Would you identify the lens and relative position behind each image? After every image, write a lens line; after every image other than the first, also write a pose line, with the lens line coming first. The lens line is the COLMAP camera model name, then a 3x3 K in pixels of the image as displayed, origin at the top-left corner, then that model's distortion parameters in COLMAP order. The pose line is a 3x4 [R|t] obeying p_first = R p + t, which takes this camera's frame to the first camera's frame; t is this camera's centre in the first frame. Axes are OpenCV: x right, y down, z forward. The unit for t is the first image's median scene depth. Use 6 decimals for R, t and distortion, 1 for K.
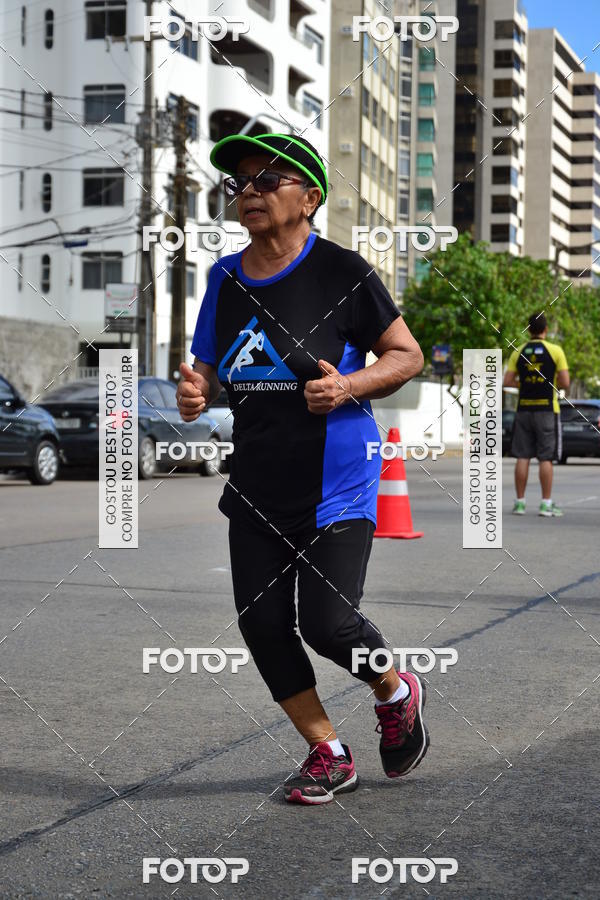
lens RADIAL K [[1741.8, 0, 324.8], [0, 1741.8, 466.9], [0, 0, 1]] dist [0.004917, -0.166886]
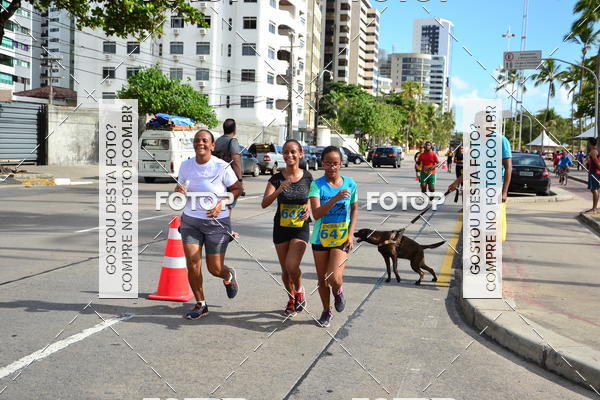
lens RADIAL K [[879.9, 0, 292.7], [0, 879.9, 200.4], [0, 0, 1]] dist [-0.013321, 0.323285]
pose [[0.994502, 0.007281, 0.104467, -0.110153], [-0.012344, 0.998776, 0.047898, -0.005434], [-0.103991, -0.048924, 0.993374, -0.321291]]
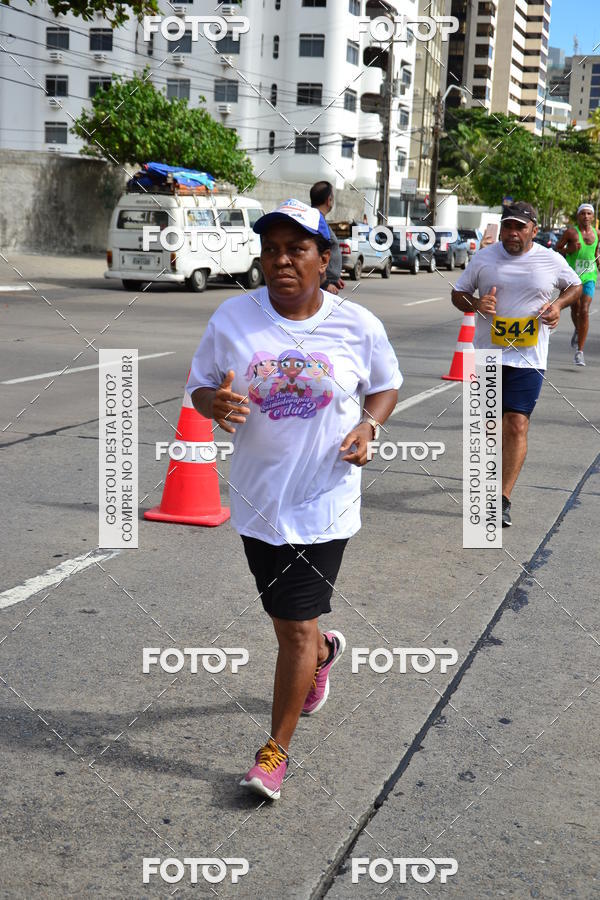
lens RADIAL K [[1573.6, 0, 305.3], [0, 1573.6, 465.8], [0, 0, 1]] dist [-0.036242, 0.460596]
pose [[0.998014, 0.021492, 0.059218, -0.112115], [-0.029567, 0.989842, 0.139064, -0.006006], [-0.055627, -0.140539, 0.988511, -0.313887]]
